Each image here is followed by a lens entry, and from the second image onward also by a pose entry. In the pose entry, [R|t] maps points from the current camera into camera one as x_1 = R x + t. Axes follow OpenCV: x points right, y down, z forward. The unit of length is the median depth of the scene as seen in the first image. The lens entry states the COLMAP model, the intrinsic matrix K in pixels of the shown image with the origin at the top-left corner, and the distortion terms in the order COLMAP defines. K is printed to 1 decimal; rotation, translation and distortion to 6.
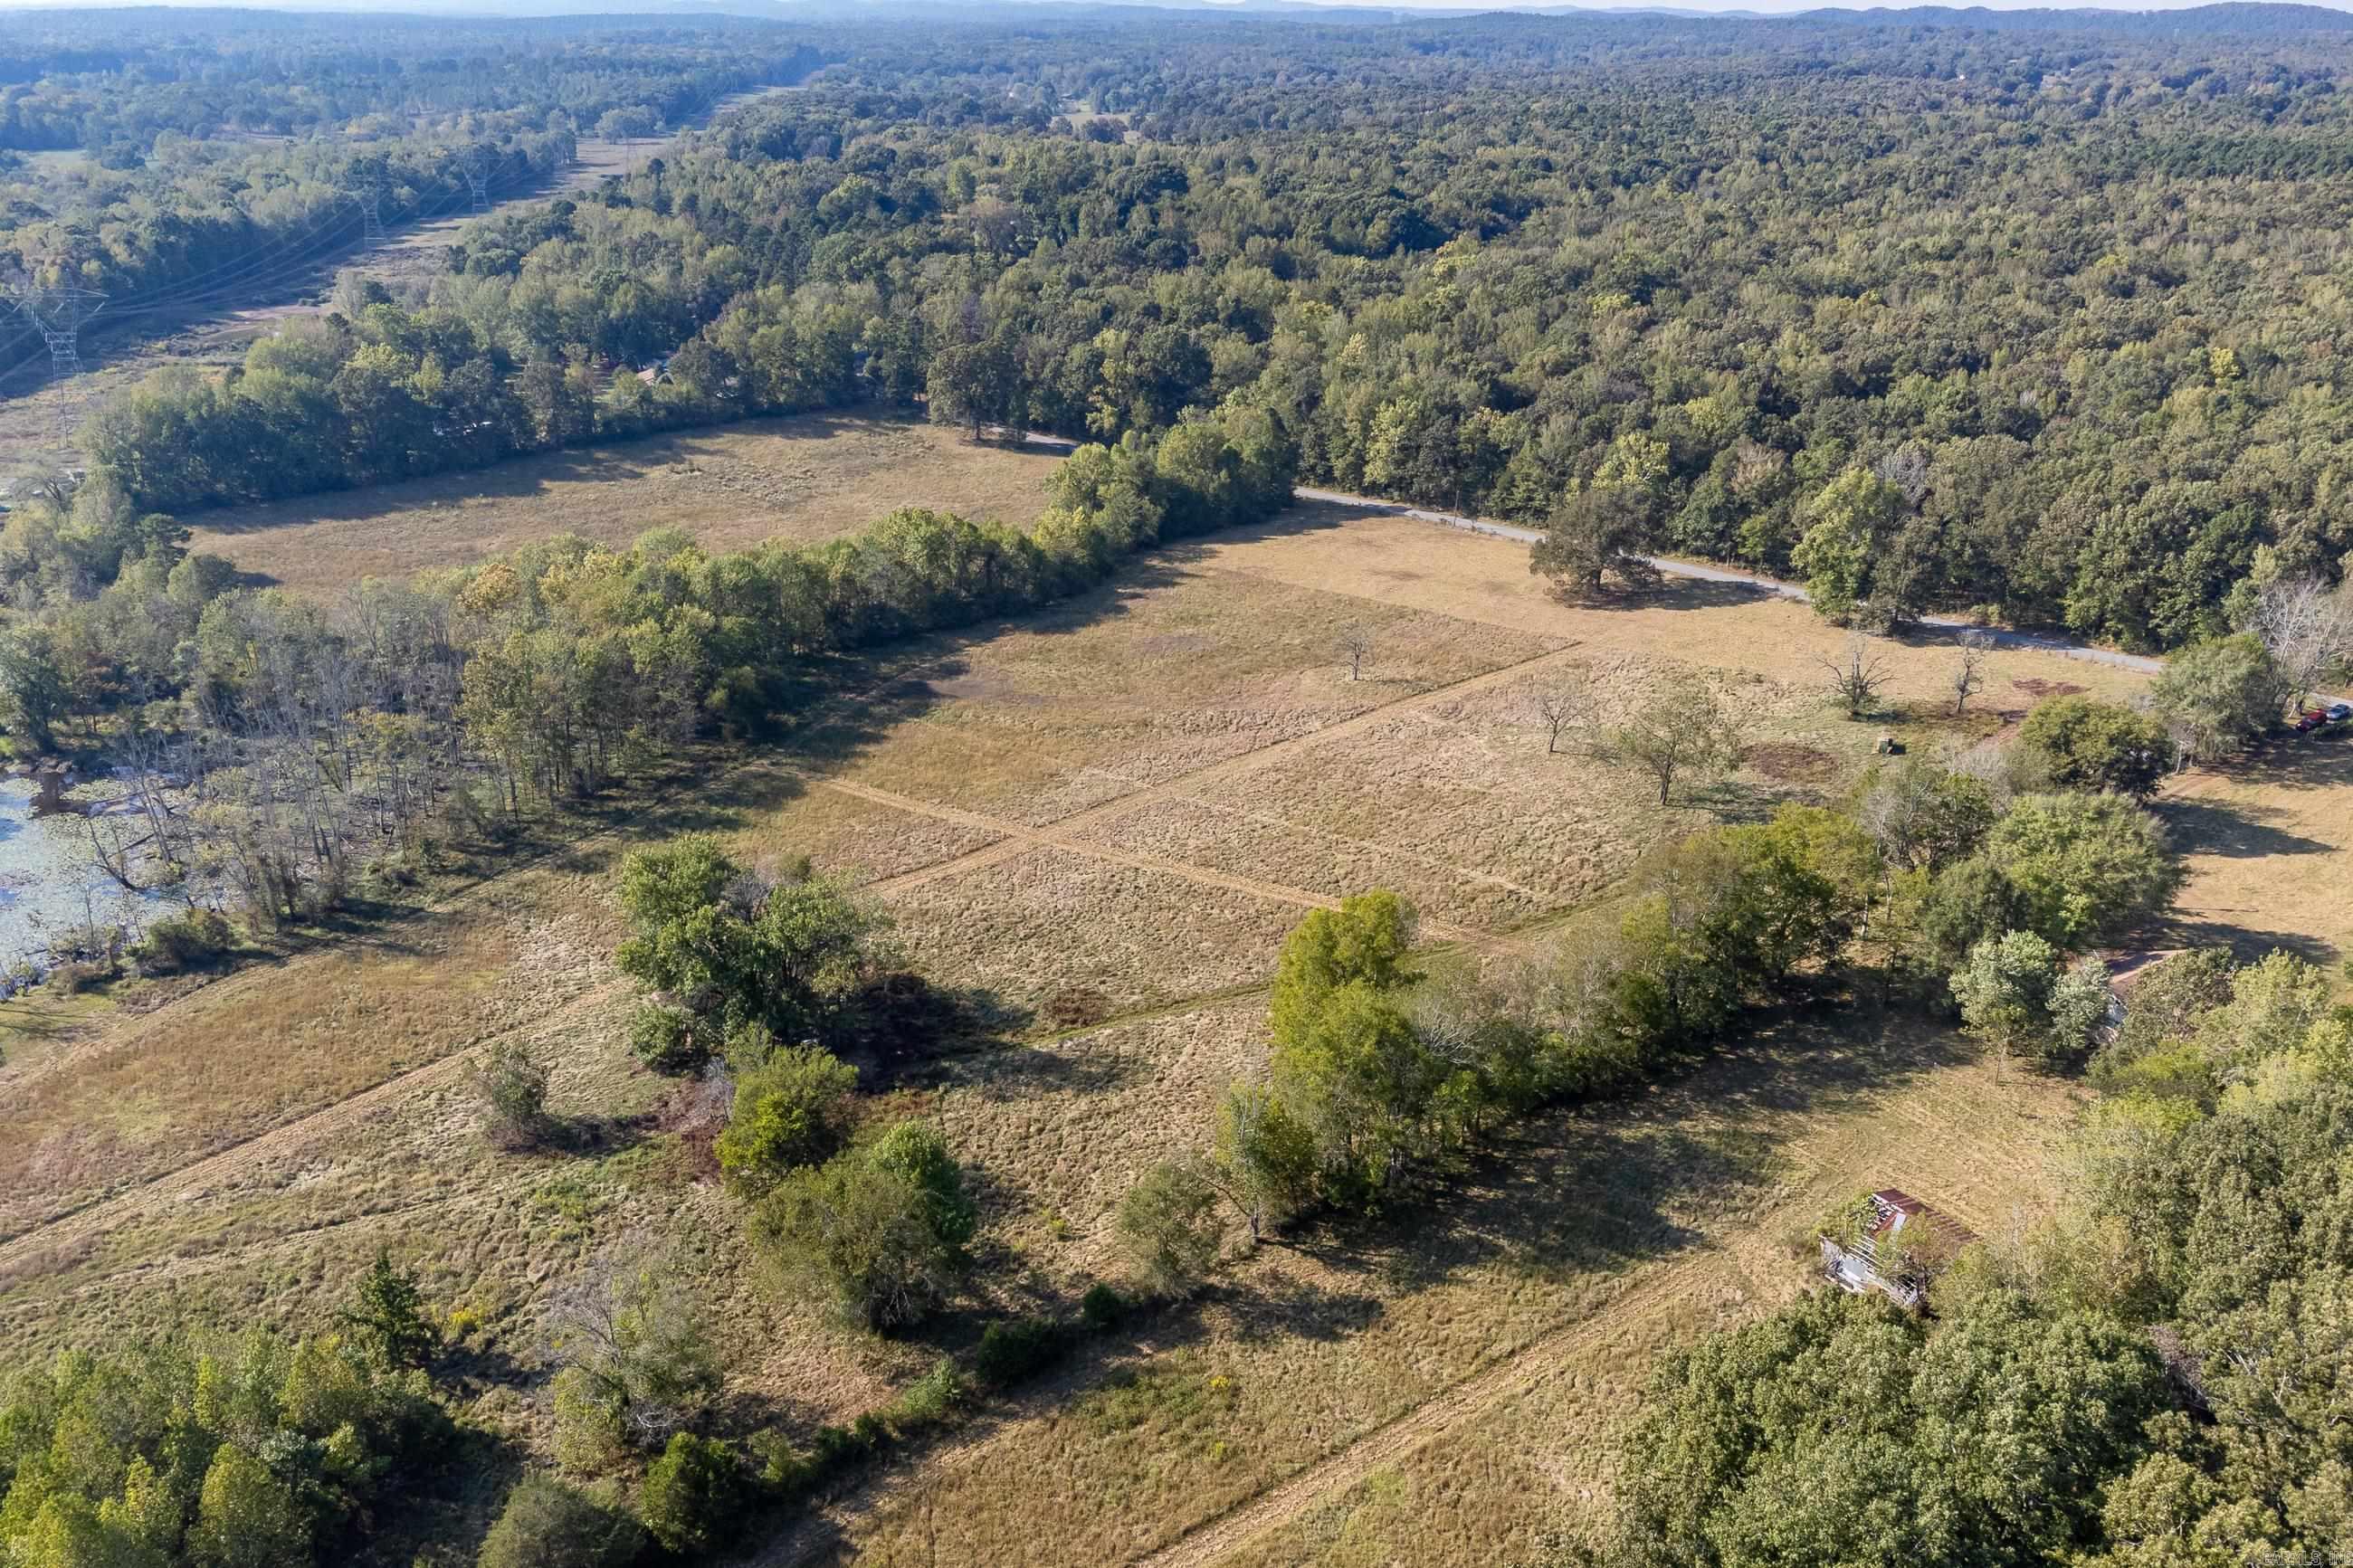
lens RADIAL K [[1739.9, 0, 1166.8], [0, 1739.9, 784.3], [0, 0, 1]] dist [0.002509, 0.008545]
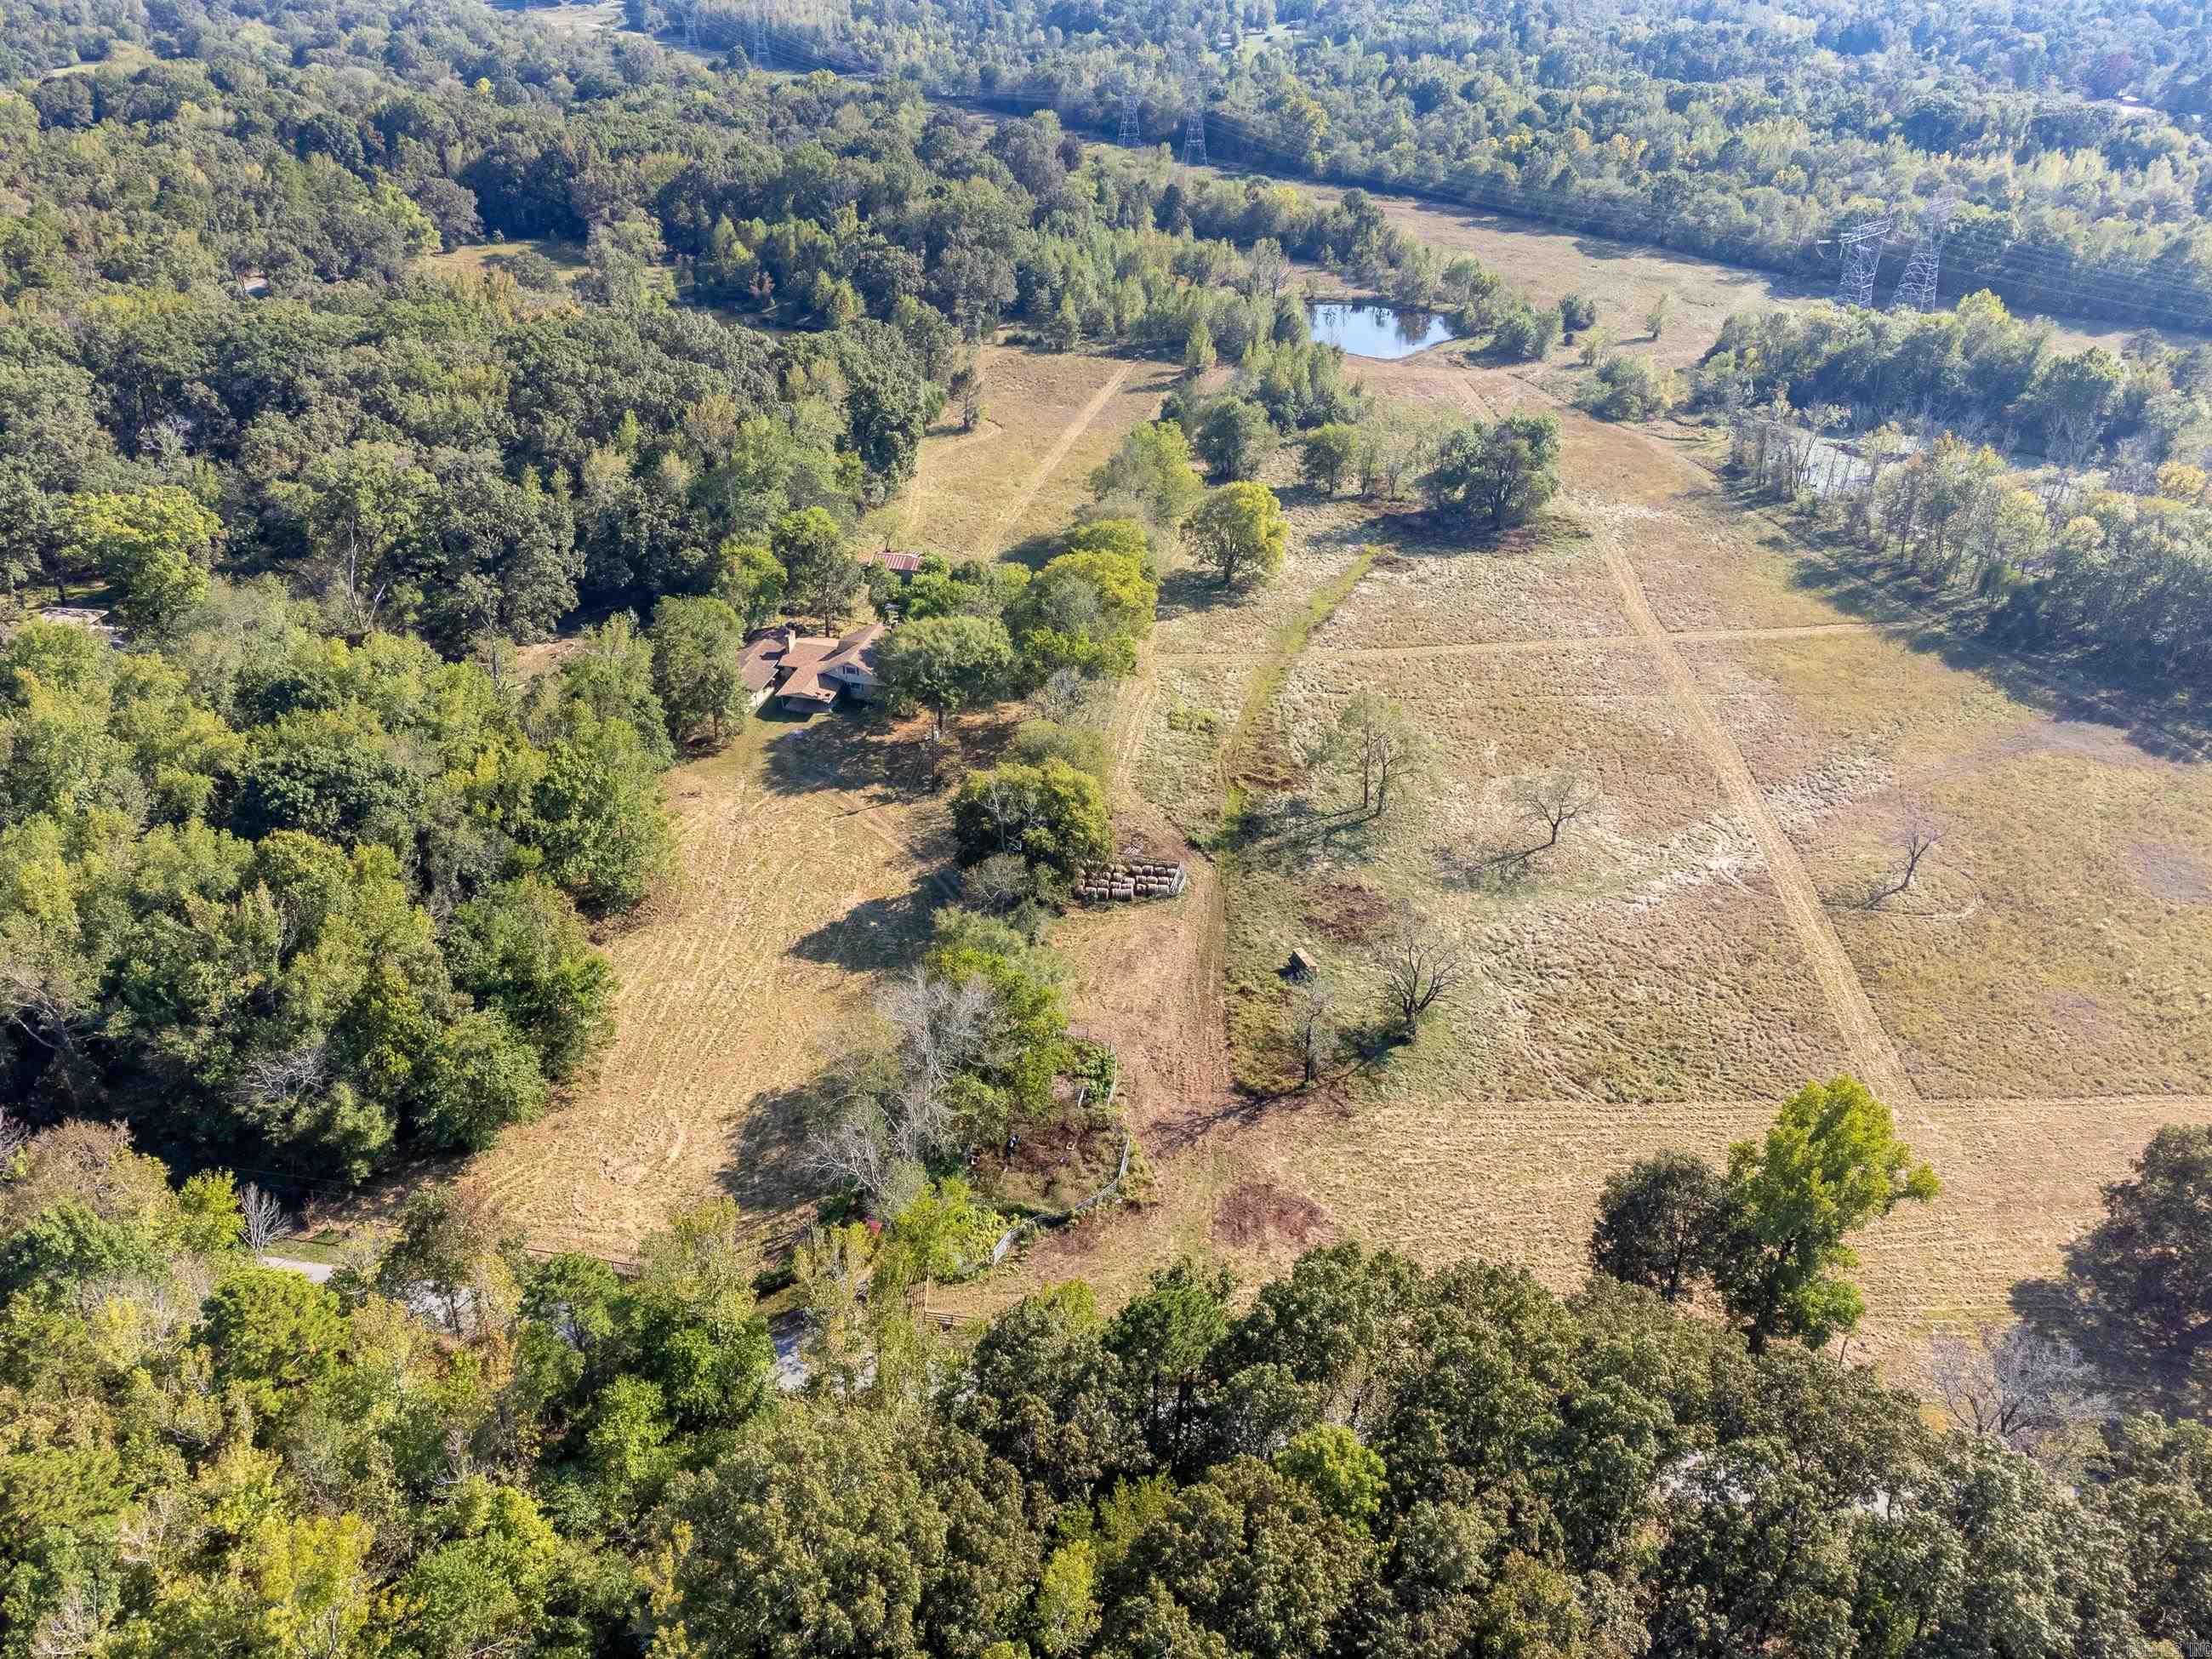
lens RADIAL K [[1596.3, 0, 1106.0], [0, 1596.3, 829.5], [0, 0, 1]] dist [0.008667, 0.012097]
pose [[-0.683989, 0.369095, -0.629228, 0.951130], [-0.314947, 0.628615, 0.711092, -0.564526], [0.658002, 0.684553, -0.313720, 1.203308]]
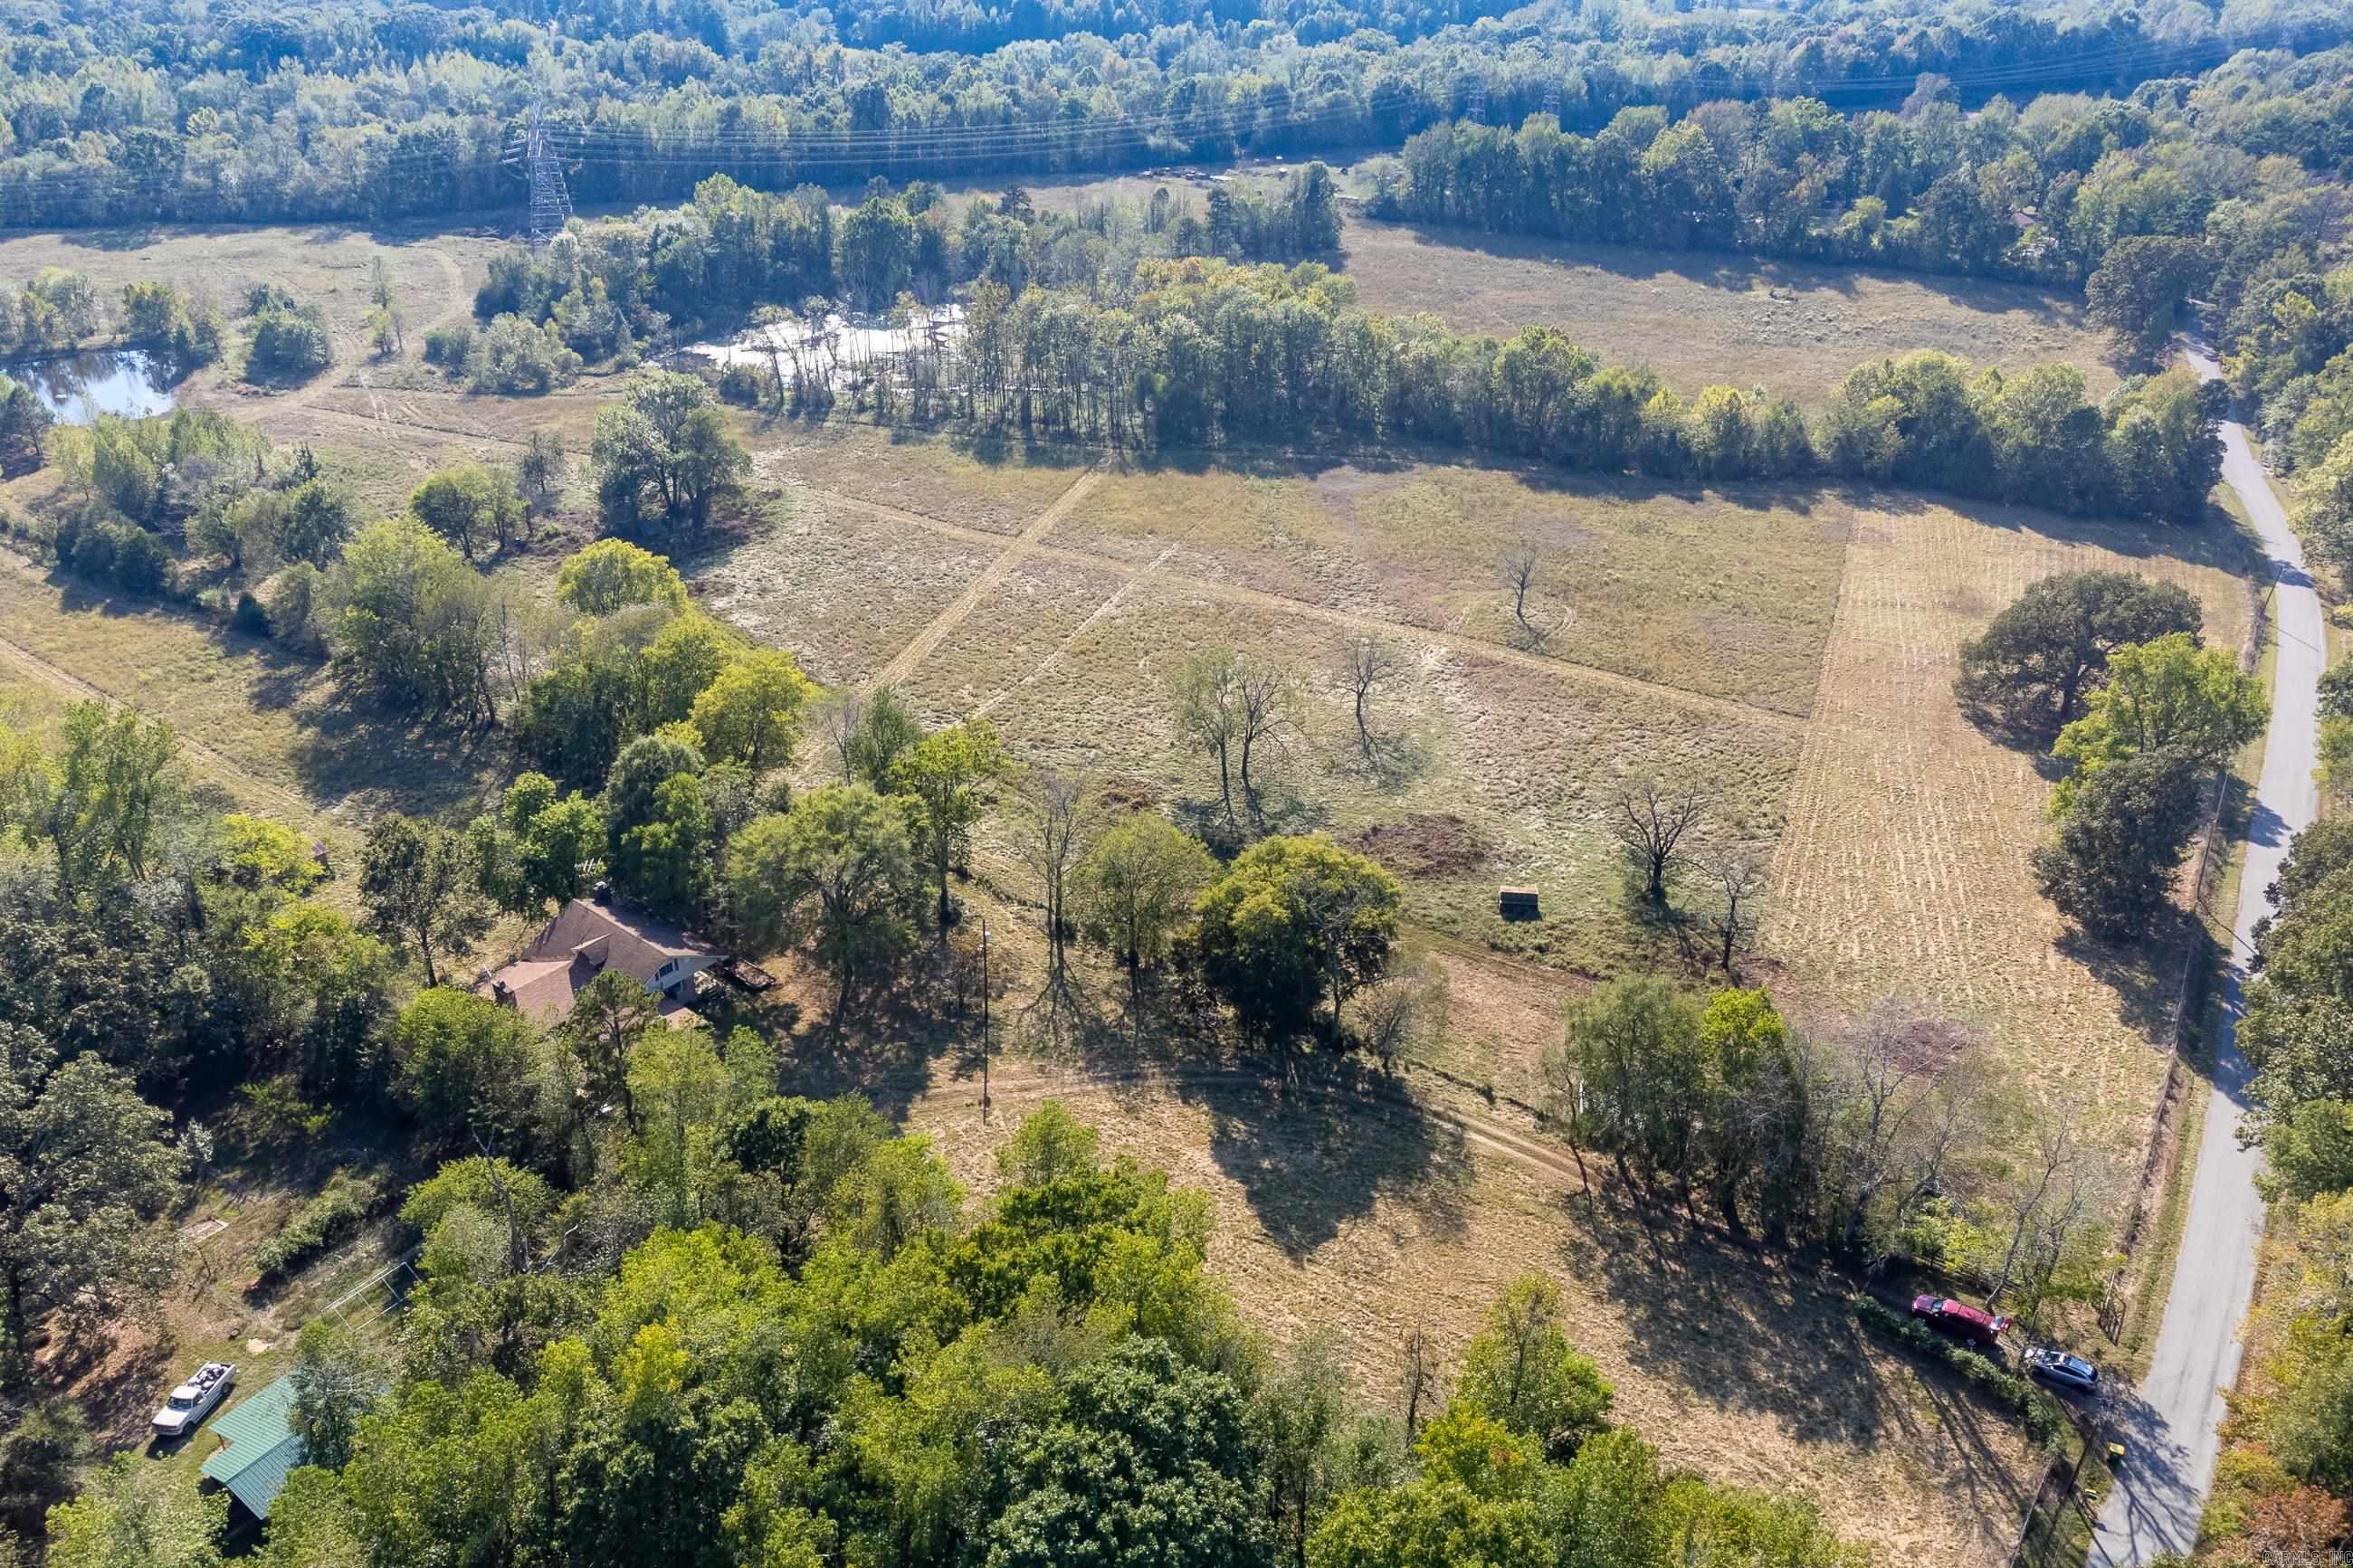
lens RADIAL K [[1794.8, 0, 1173.1], [0, 1794.8, 780.8], [0, 0, 1]] dist [0.004669, 0.022423]
pose [[0.318154, 0.454227, -0.832140, 0.985941], [-0.390739, 0.862555, 0.321437, -0.248156], [0.863771, 0.222883, 0.451909, 0.610522]]
